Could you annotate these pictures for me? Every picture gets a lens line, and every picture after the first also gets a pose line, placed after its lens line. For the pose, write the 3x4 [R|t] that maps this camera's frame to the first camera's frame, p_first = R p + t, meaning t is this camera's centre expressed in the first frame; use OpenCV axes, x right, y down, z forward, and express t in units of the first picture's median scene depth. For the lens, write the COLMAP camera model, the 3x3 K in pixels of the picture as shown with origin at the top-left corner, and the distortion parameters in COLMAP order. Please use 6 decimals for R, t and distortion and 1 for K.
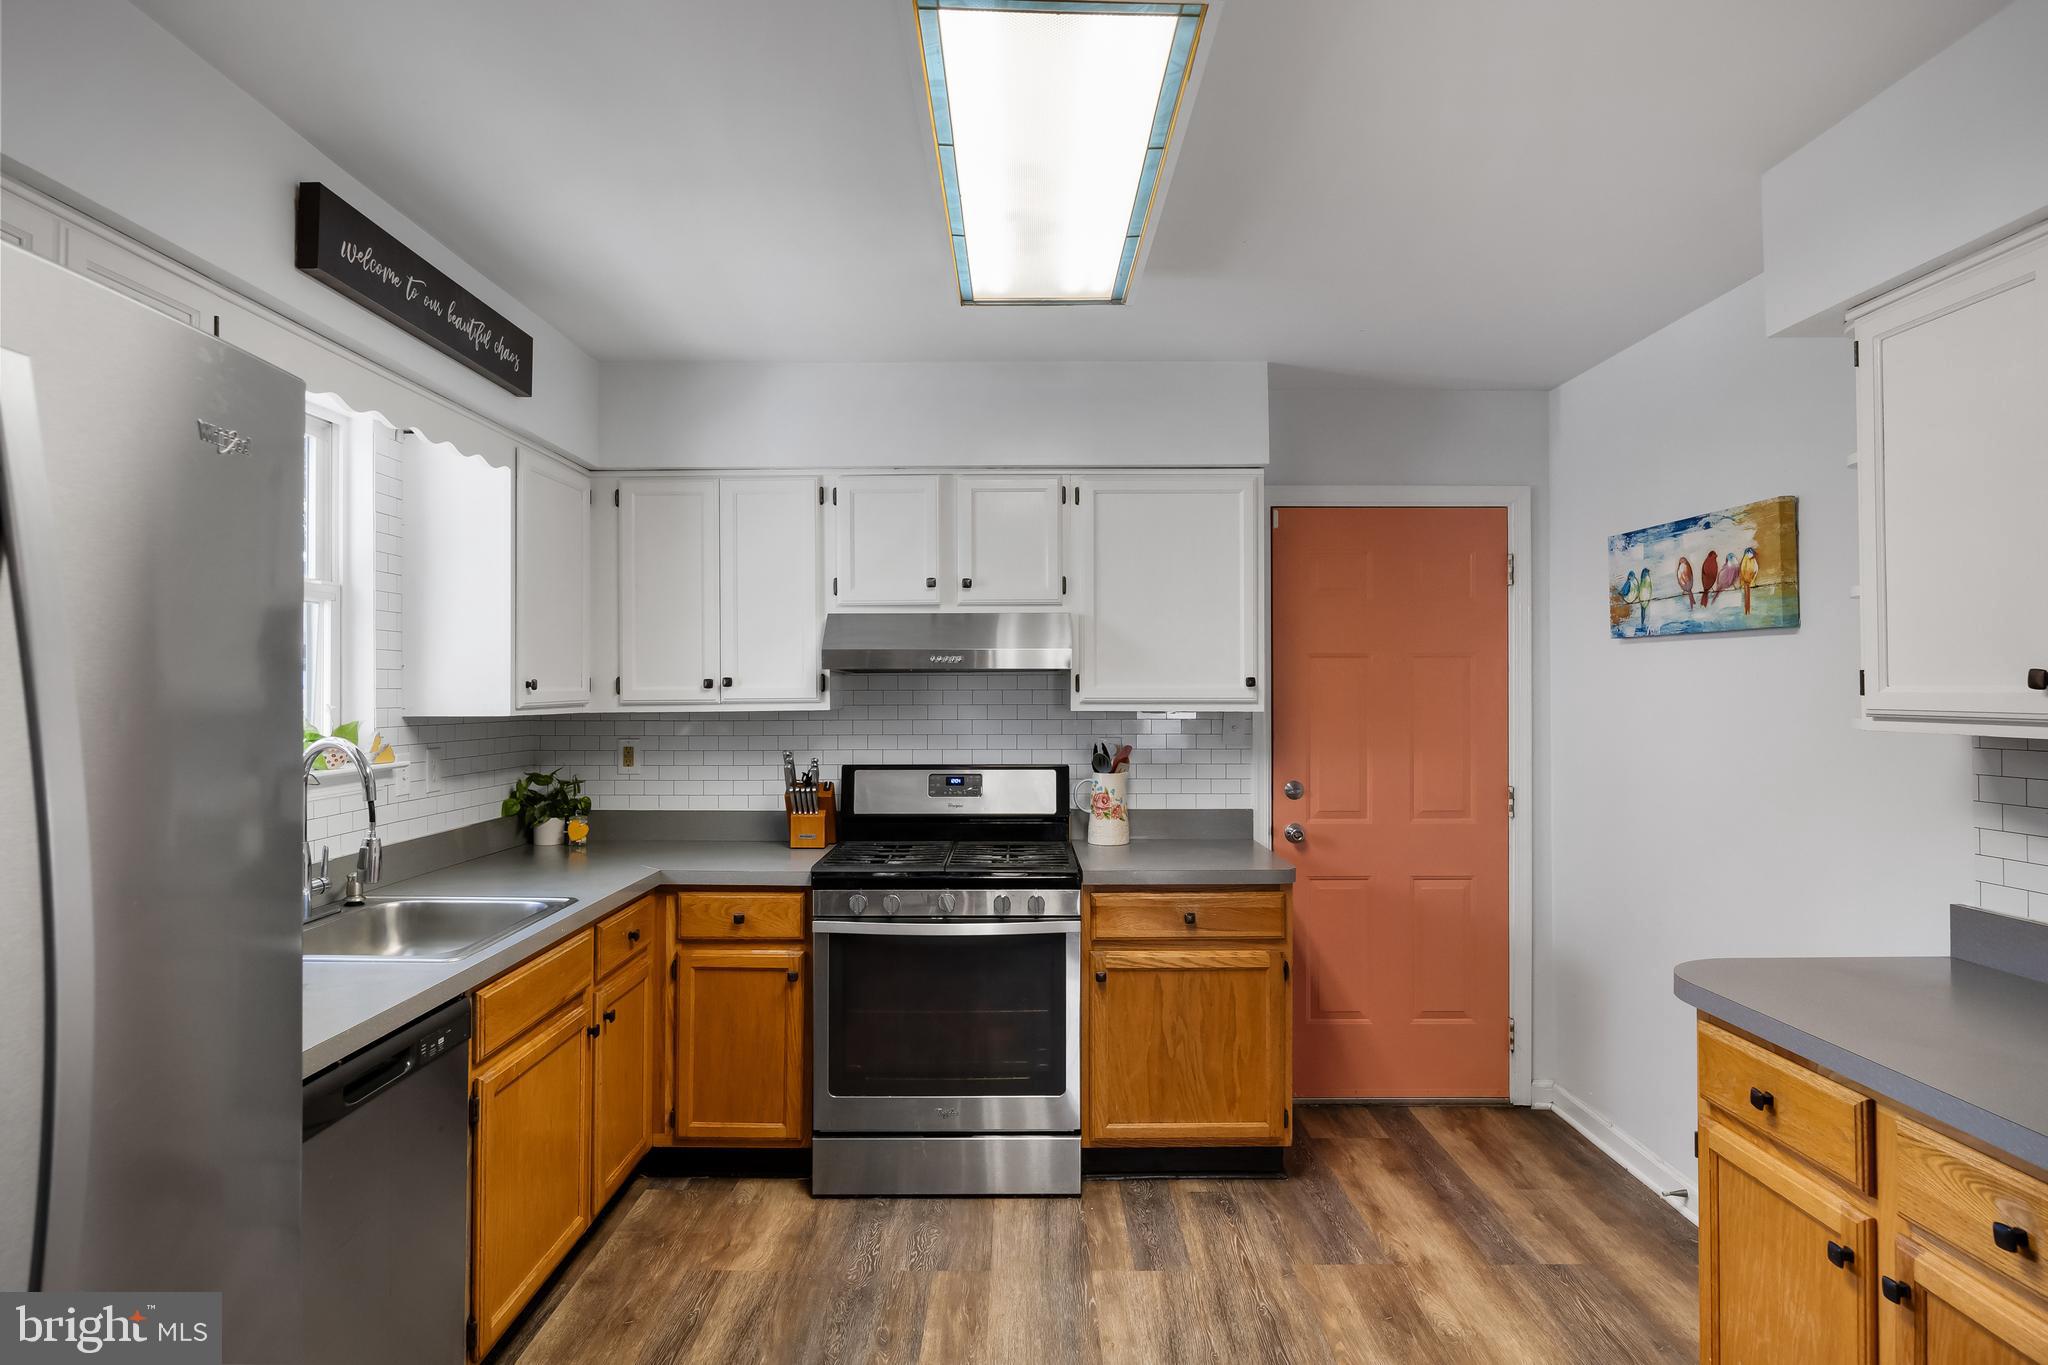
lens RADIAL K [[1152.3, 0, 1022.0], [0, 1152.3, 675.3], [0, 0, 1]] dist [0.001112, 0.000020]
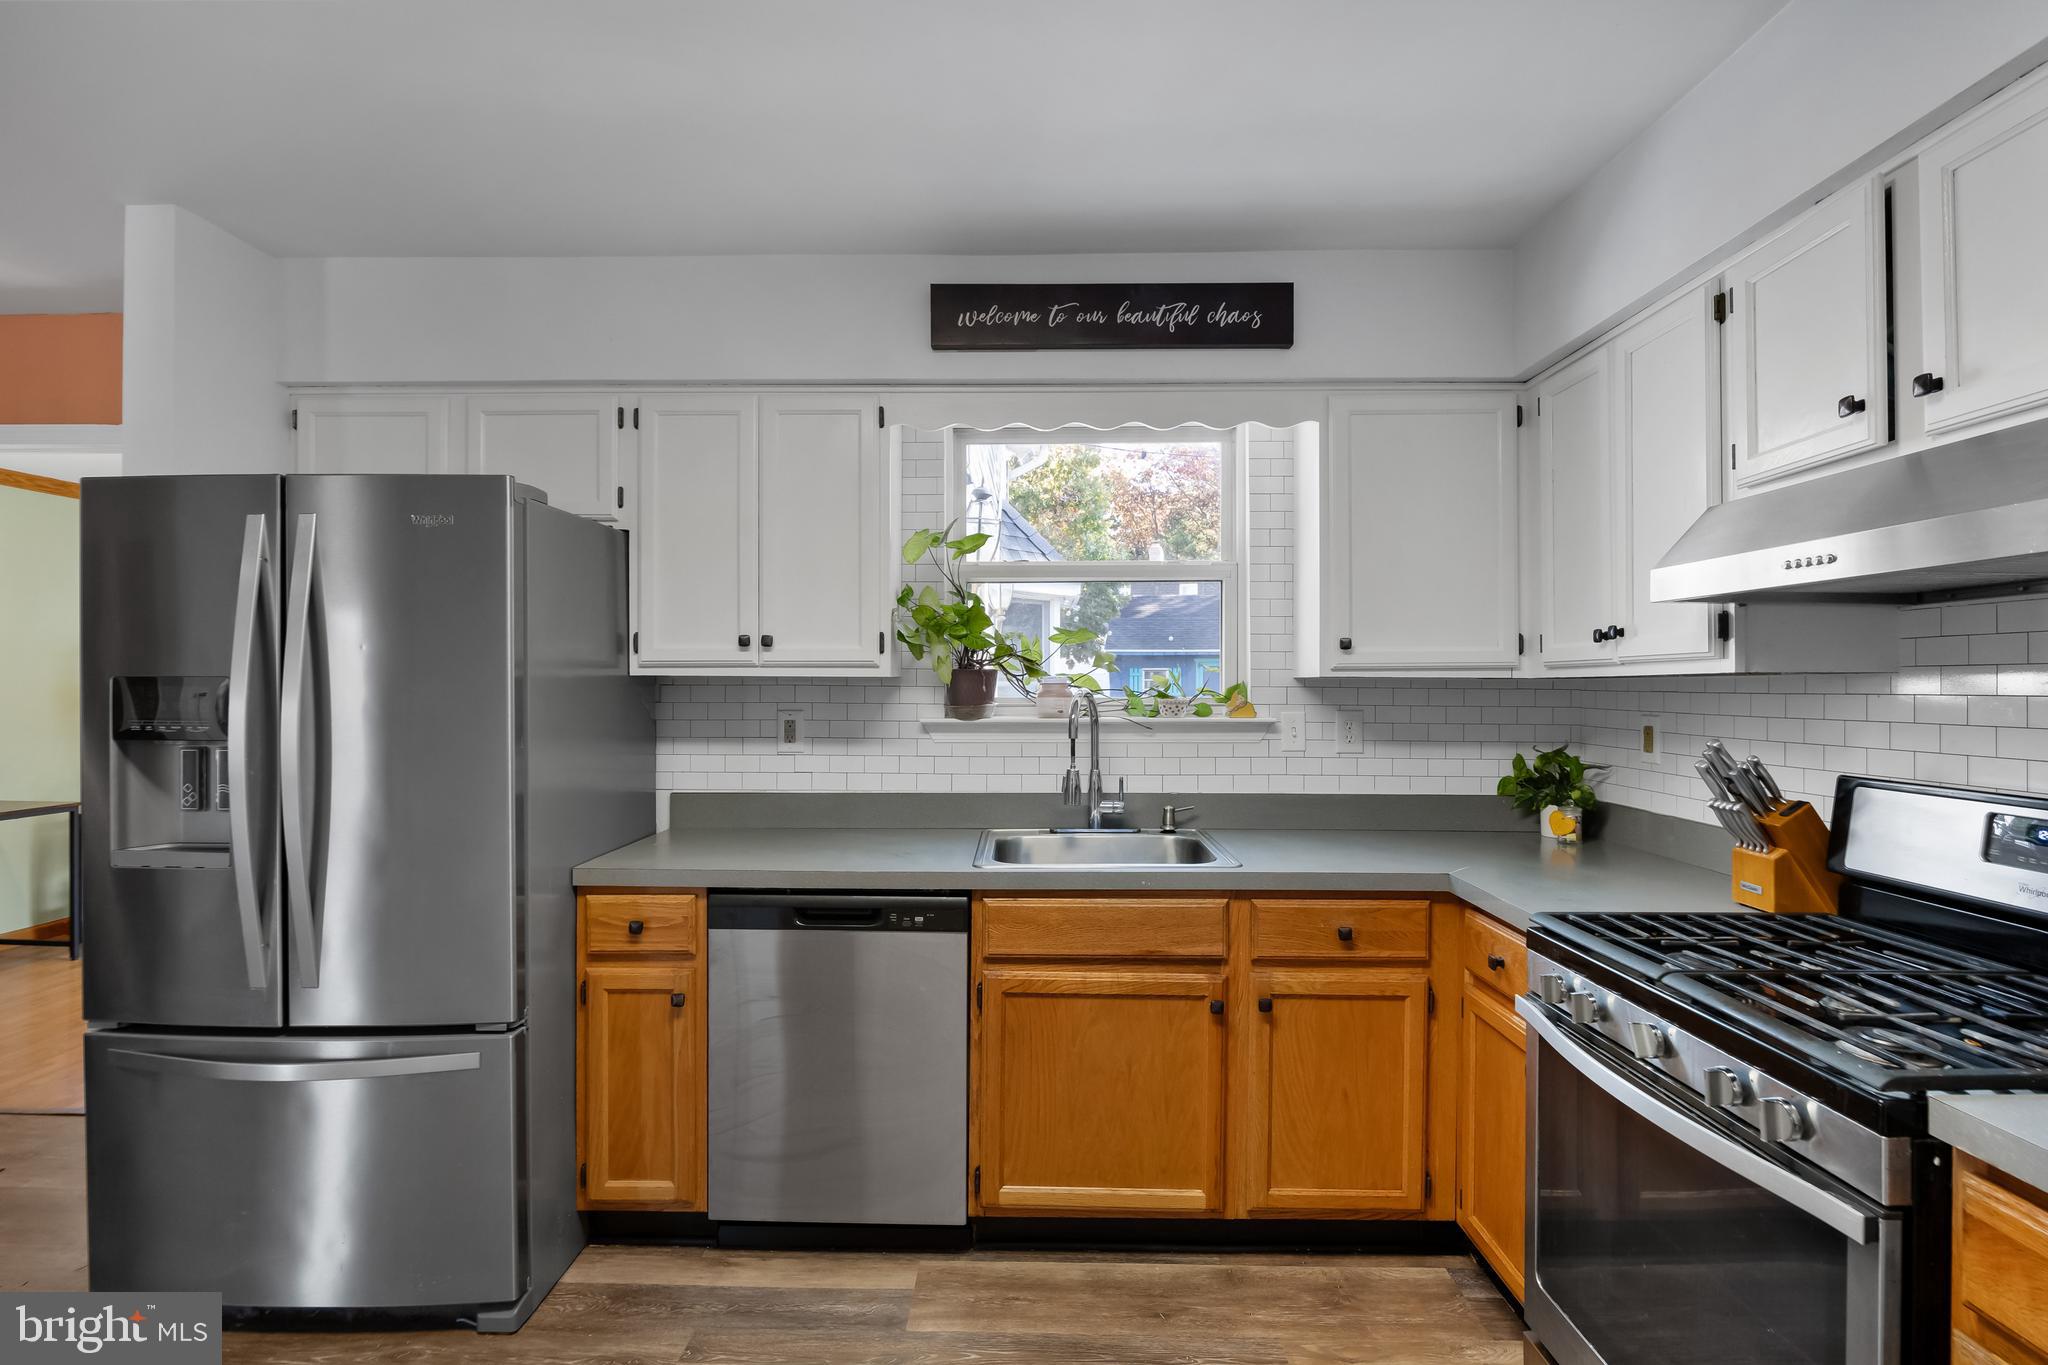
lens RADIAL K [[1041.8, 0, 1018.1], [0, 1041.8, 694.1], [0, 0, 1]] dist [0.029227, 0.000097]
pose [[-0.033604, 0.015138, -0.999321, 0.404848], [0.019070, 0.999713, 0.014503, 0.028791], [0.999253, -0.018570, -0.033883, 0.720293]]
